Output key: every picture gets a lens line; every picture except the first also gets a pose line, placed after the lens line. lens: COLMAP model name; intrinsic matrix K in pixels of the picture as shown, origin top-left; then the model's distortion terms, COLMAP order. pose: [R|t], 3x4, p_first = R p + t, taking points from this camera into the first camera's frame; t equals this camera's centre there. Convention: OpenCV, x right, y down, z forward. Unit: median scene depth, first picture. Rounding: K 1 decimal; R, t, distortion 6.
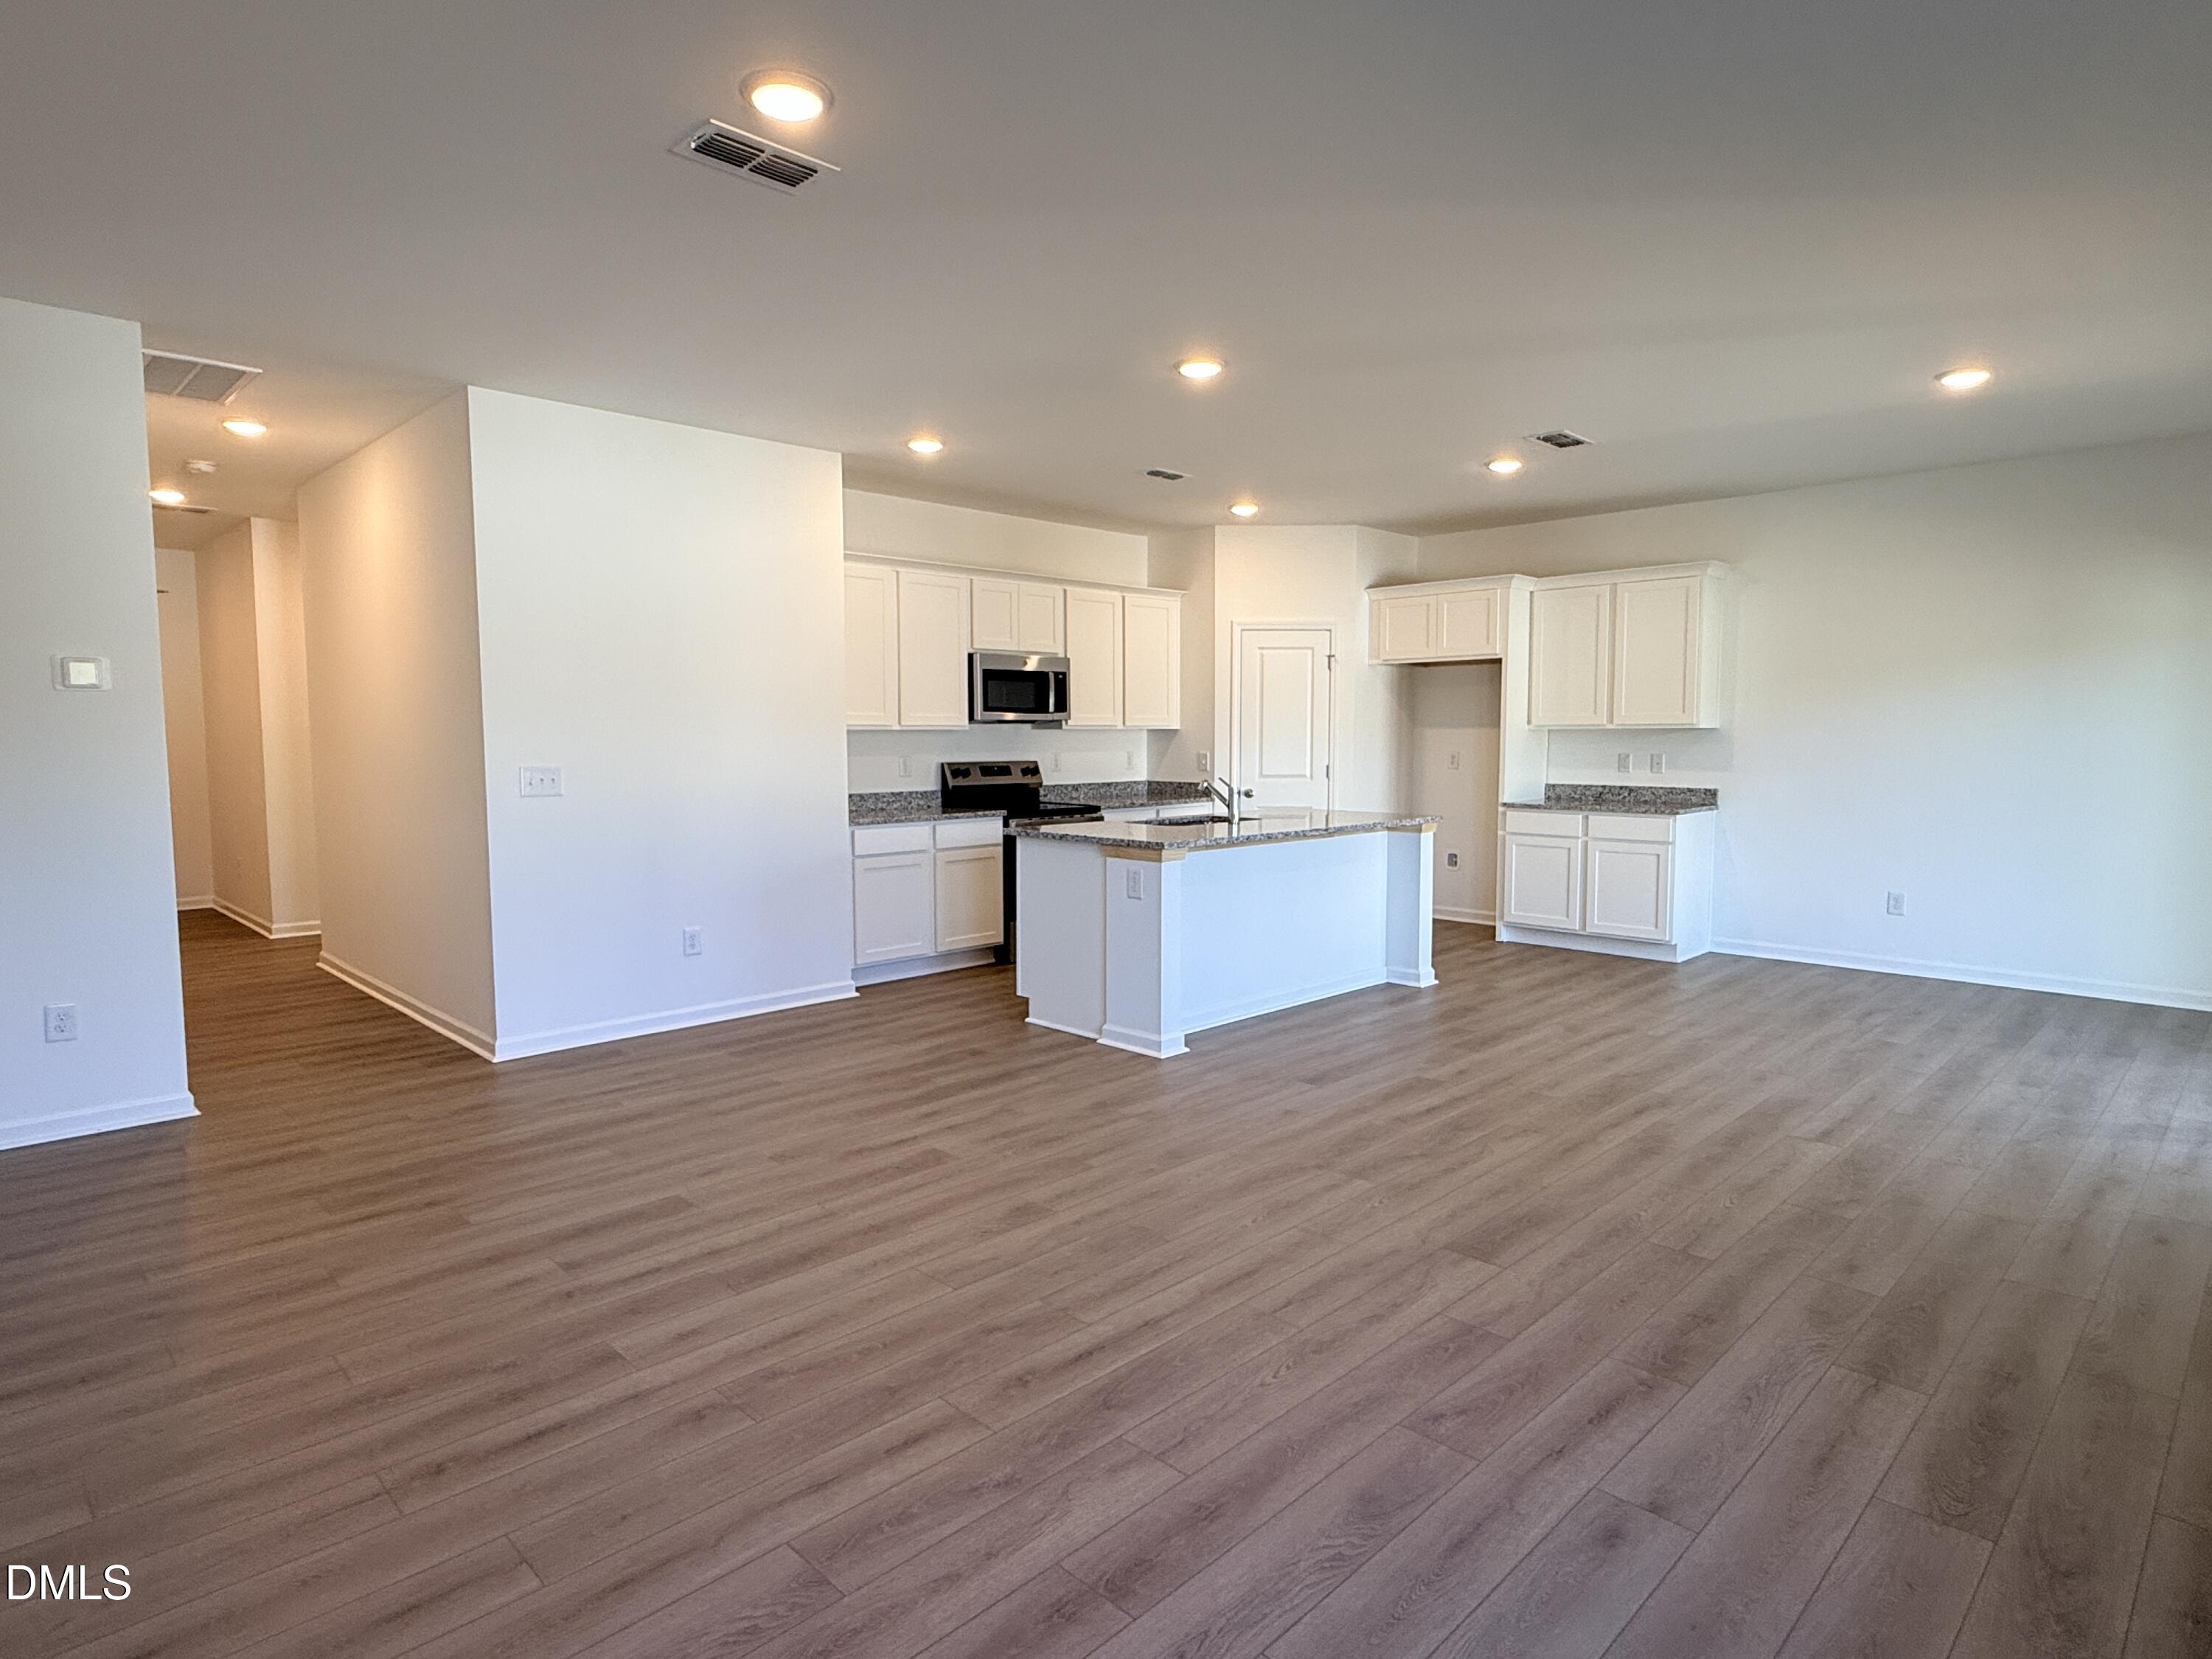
lens RADIAL K [[1215.5, 0, 1095.7], [0, 1215.5, 824.3], [0, 0, 1]] dist [0.000633, 0.000161]
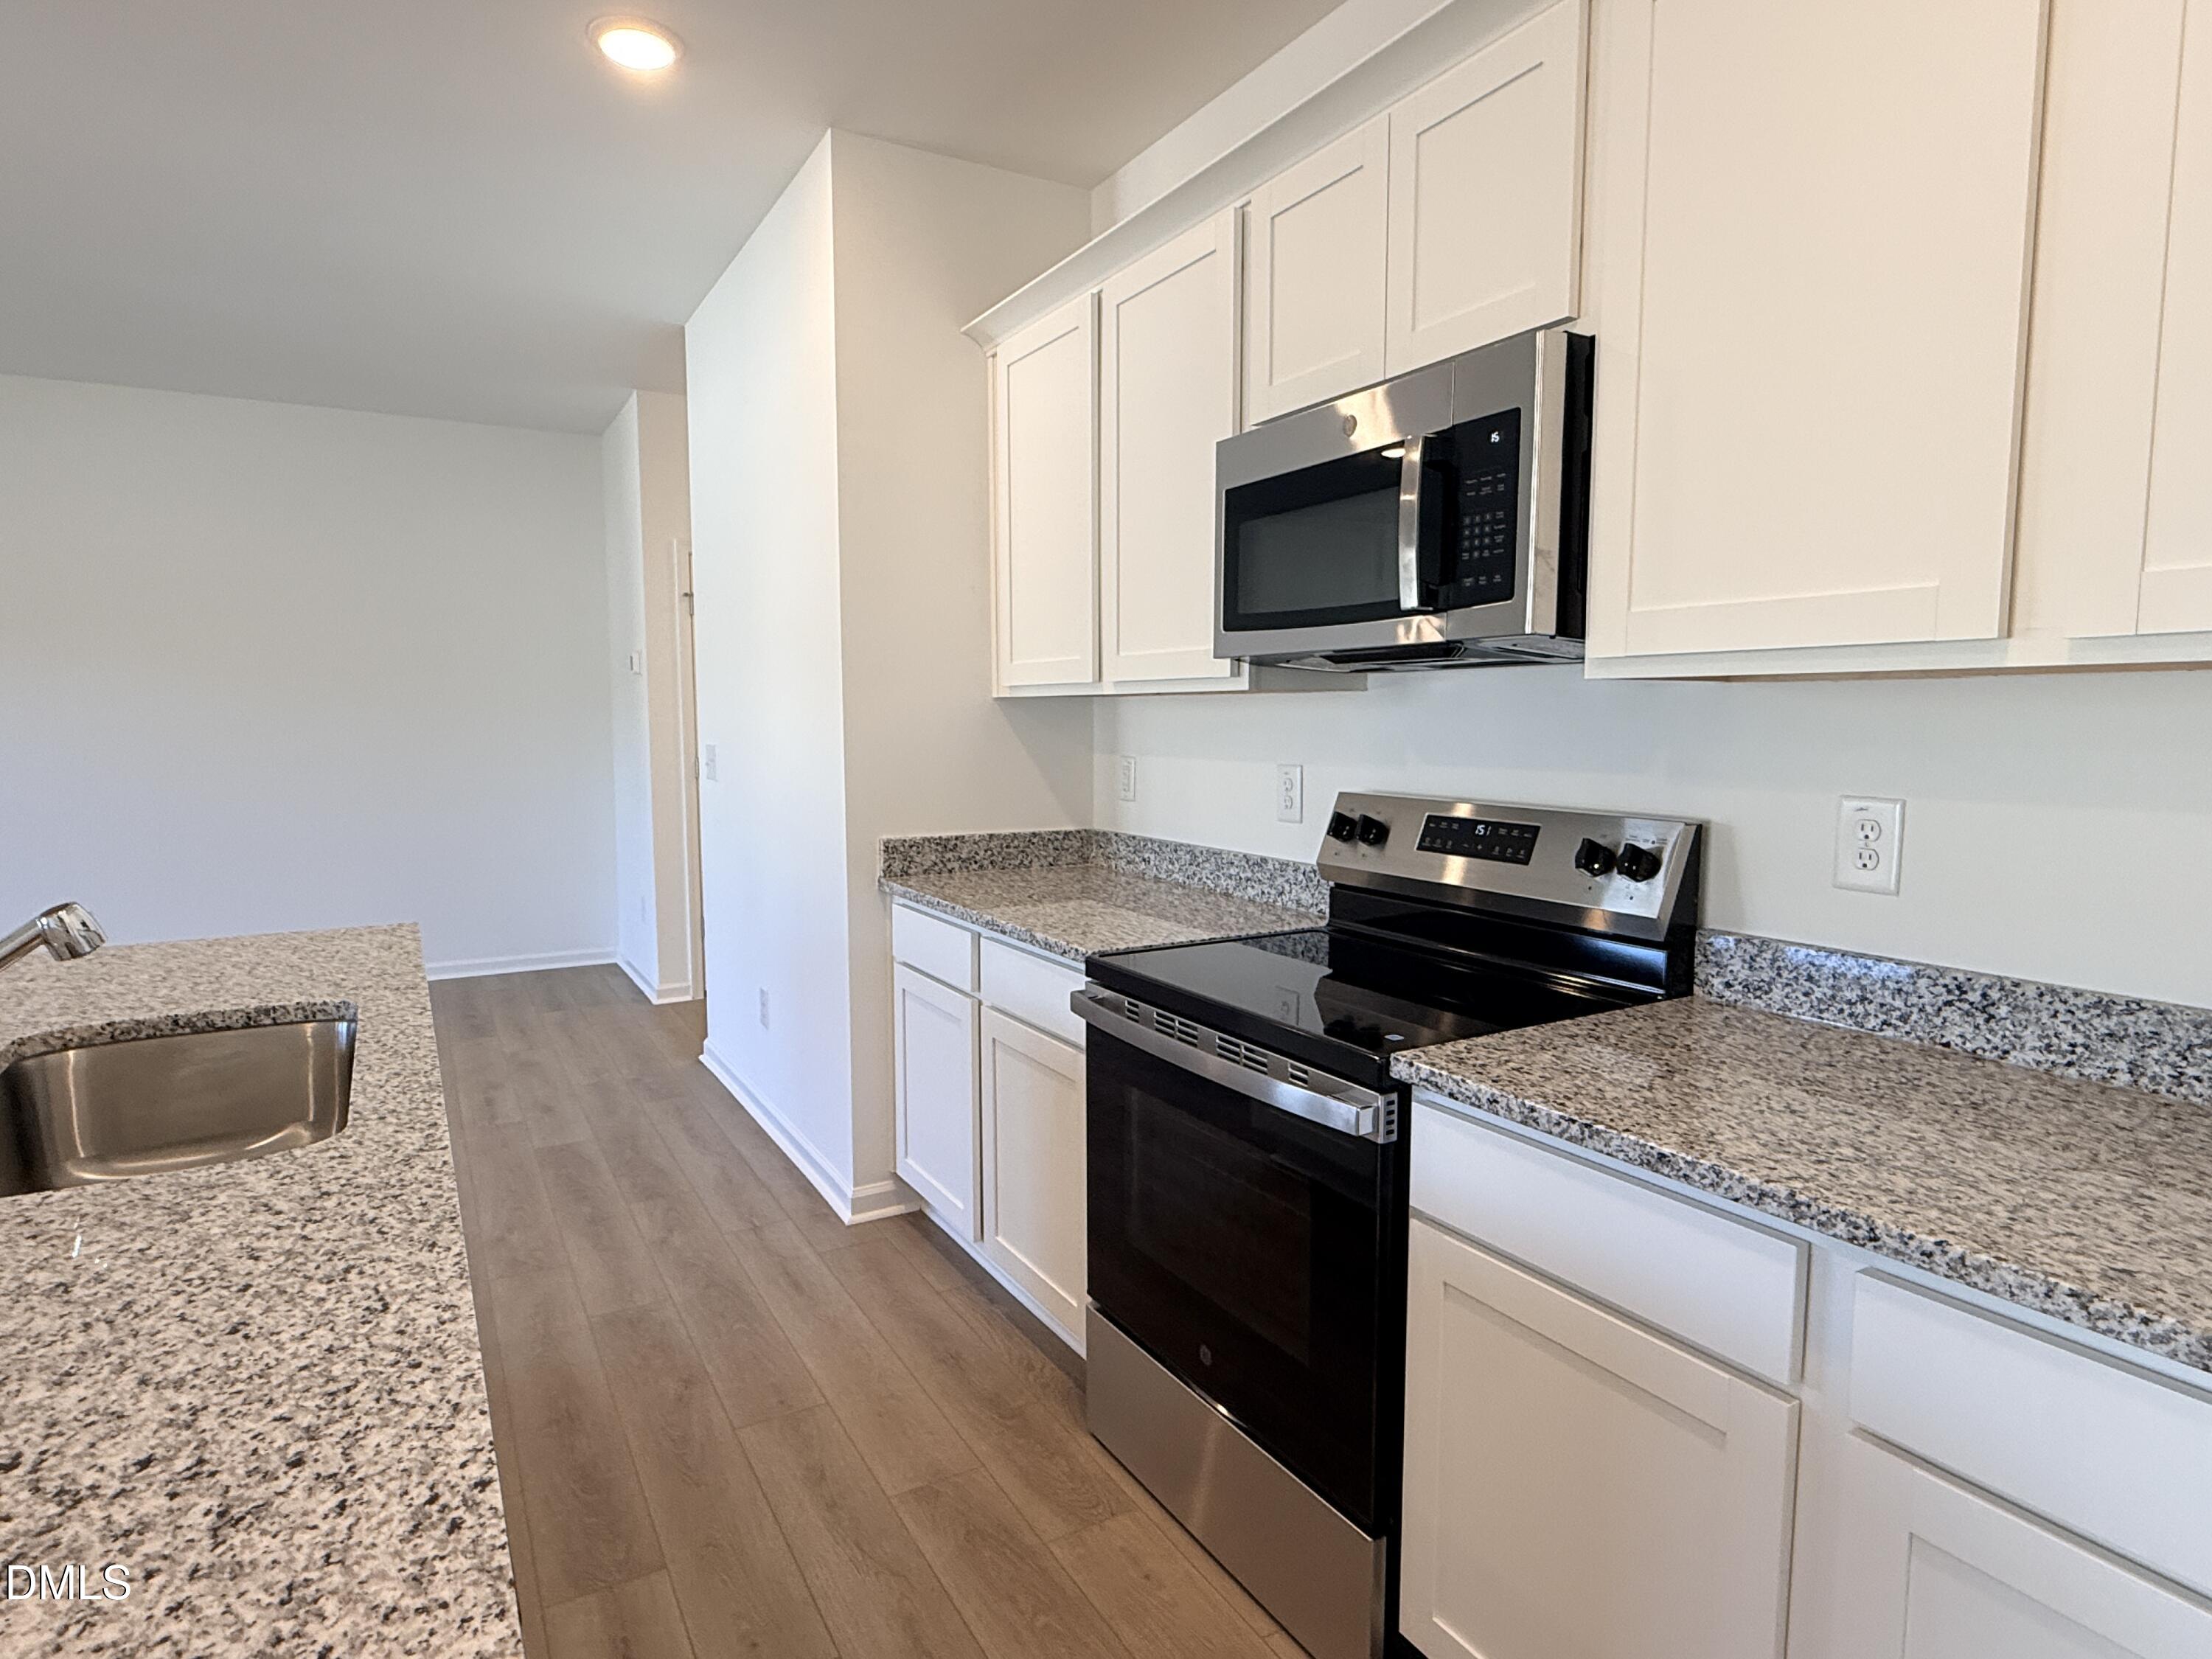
lens RADIAL K [[1215.5, 0, 1095.7], [0, 1215.5, 824.3], [0, 0, 1]] dist [0.000633, 0.000161]
pose [[-0.254425, 0.090421, -0.962856, 0.200560], [-0.073438, 0.990938, 0.112463, -0.070370], [0.964300, 0.099324, -0.245479, 0.966951]]
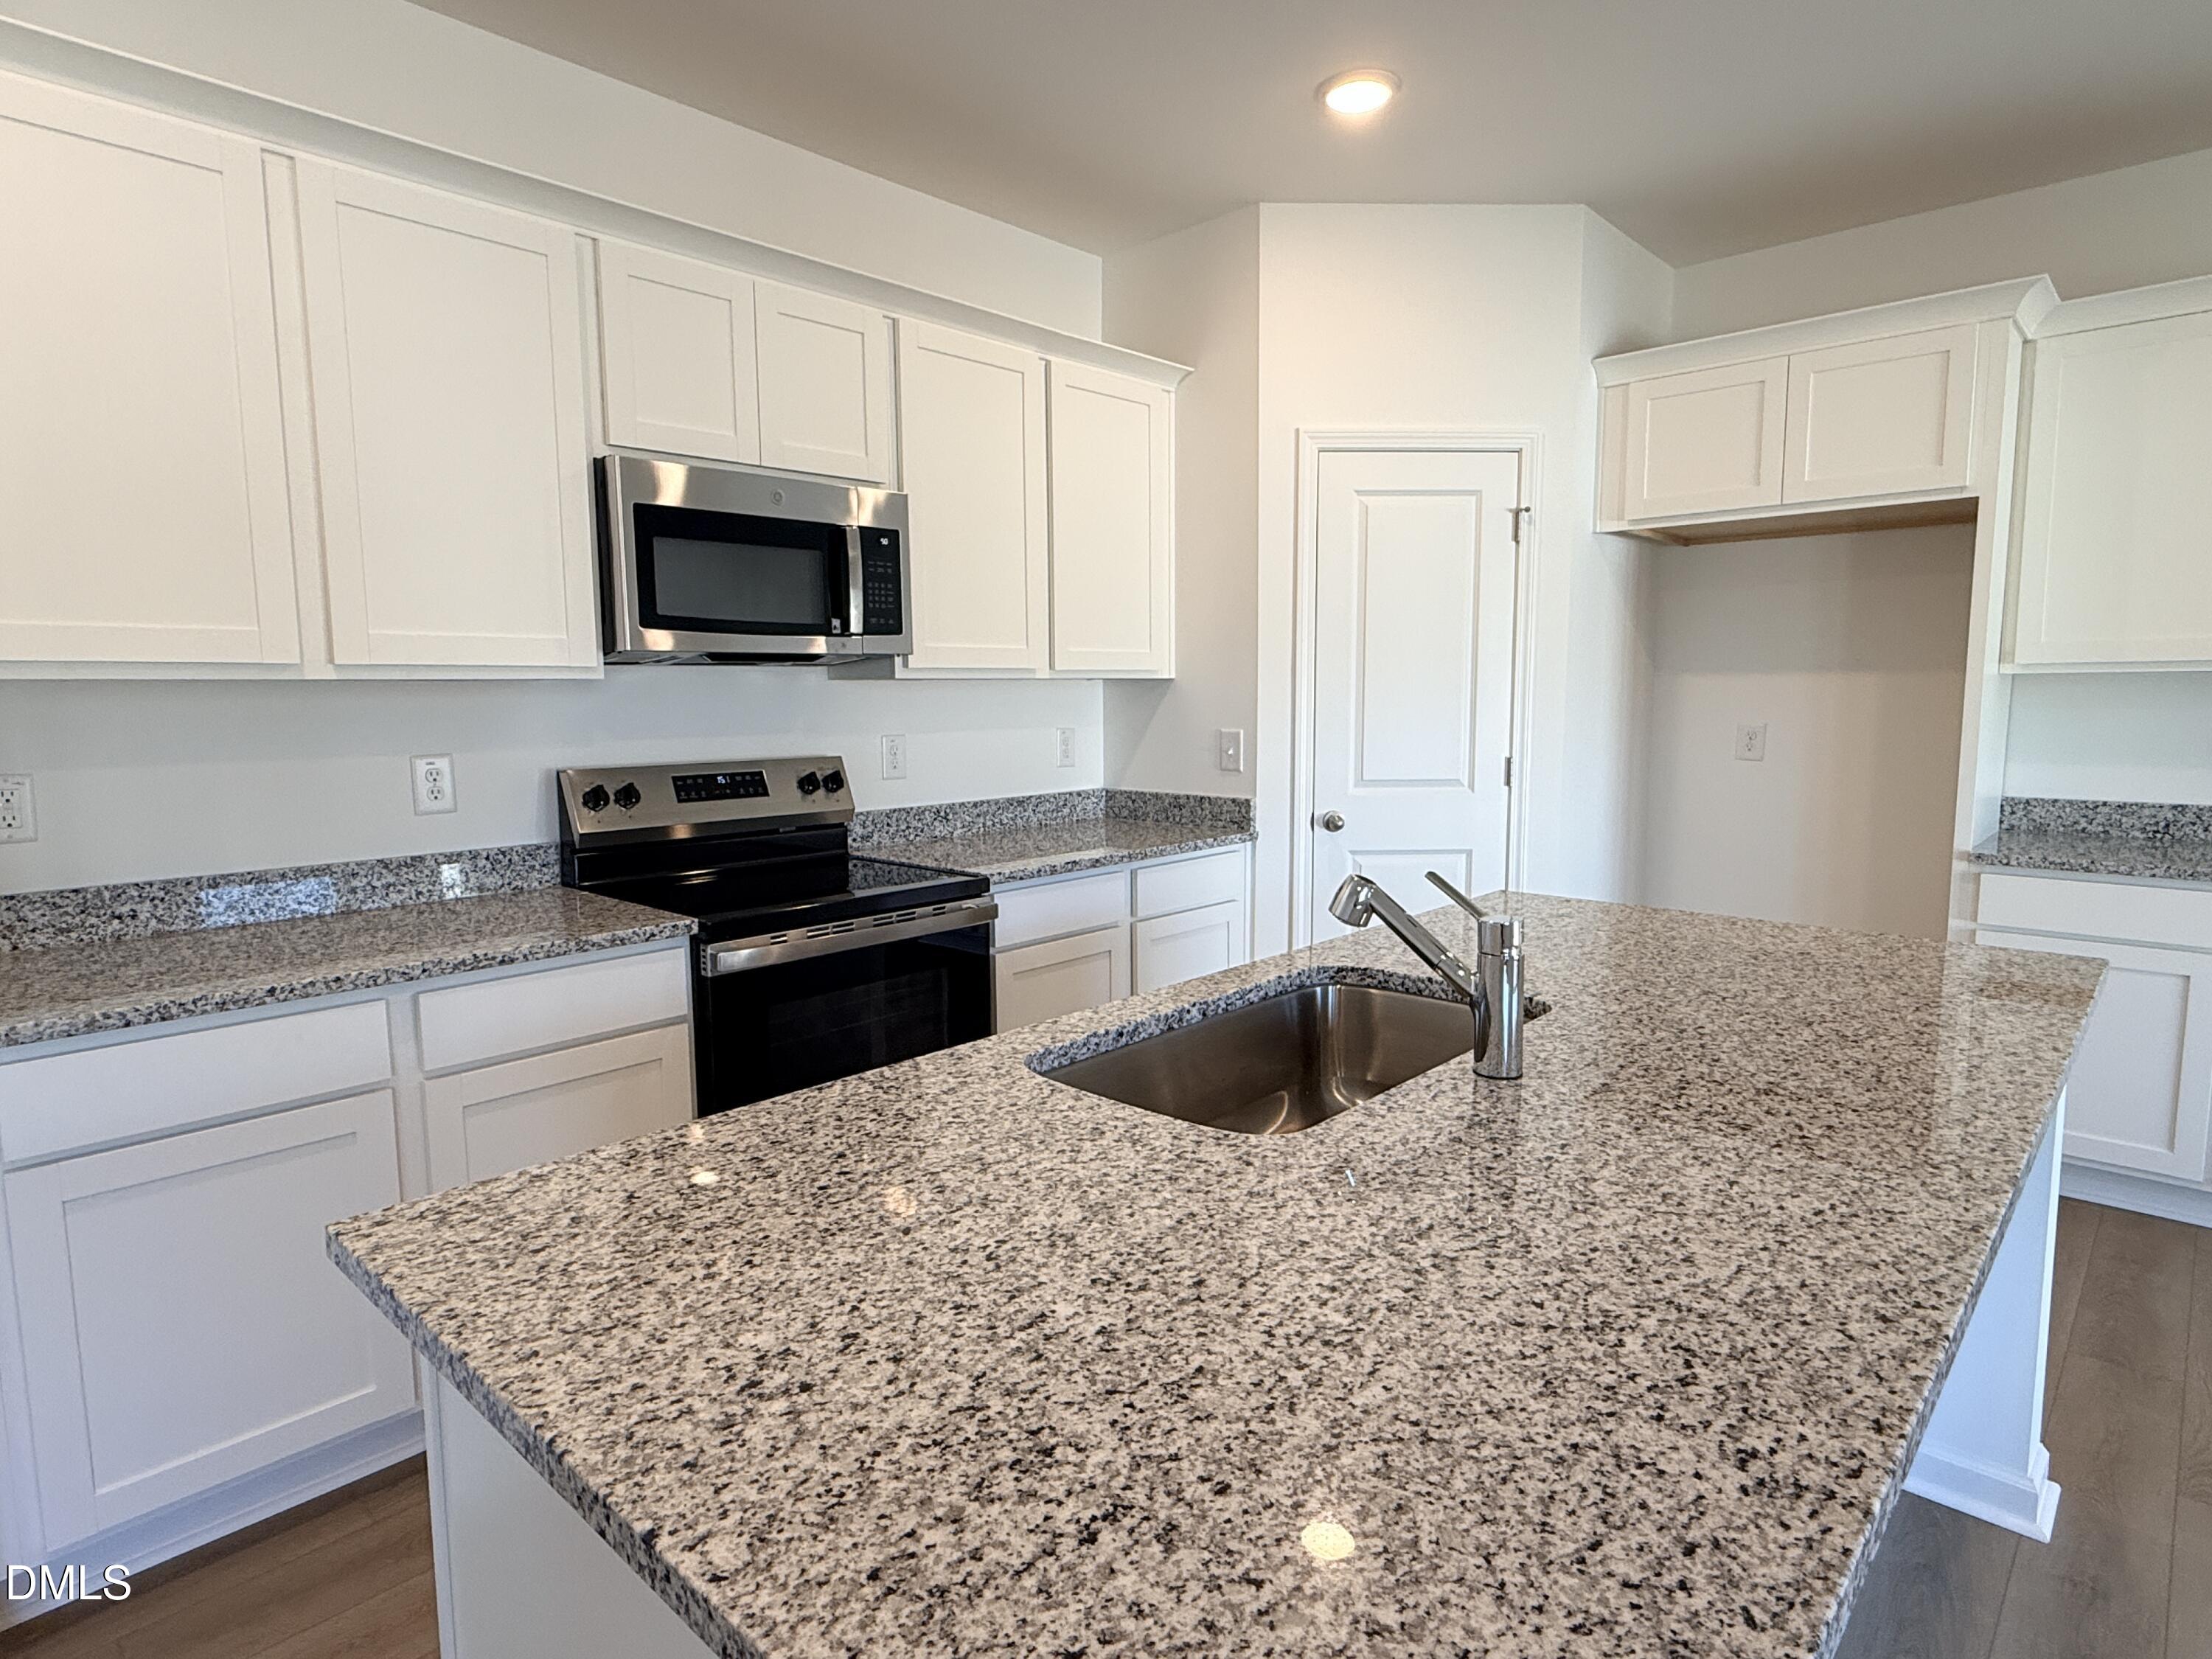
lens RADIAL K [[1215.5, 0, 1095.7], [0, 1215.5, 824.3], [0, 0, 1]] dist [0.000633, 0.000161]
pose [[0.999074, -0.009863, 0.041871, 0.021241], [0.008422, 0.999371, 0.034463, -0.043293], [-0.042185, -0.034078, 0.998528, 0.592754]]
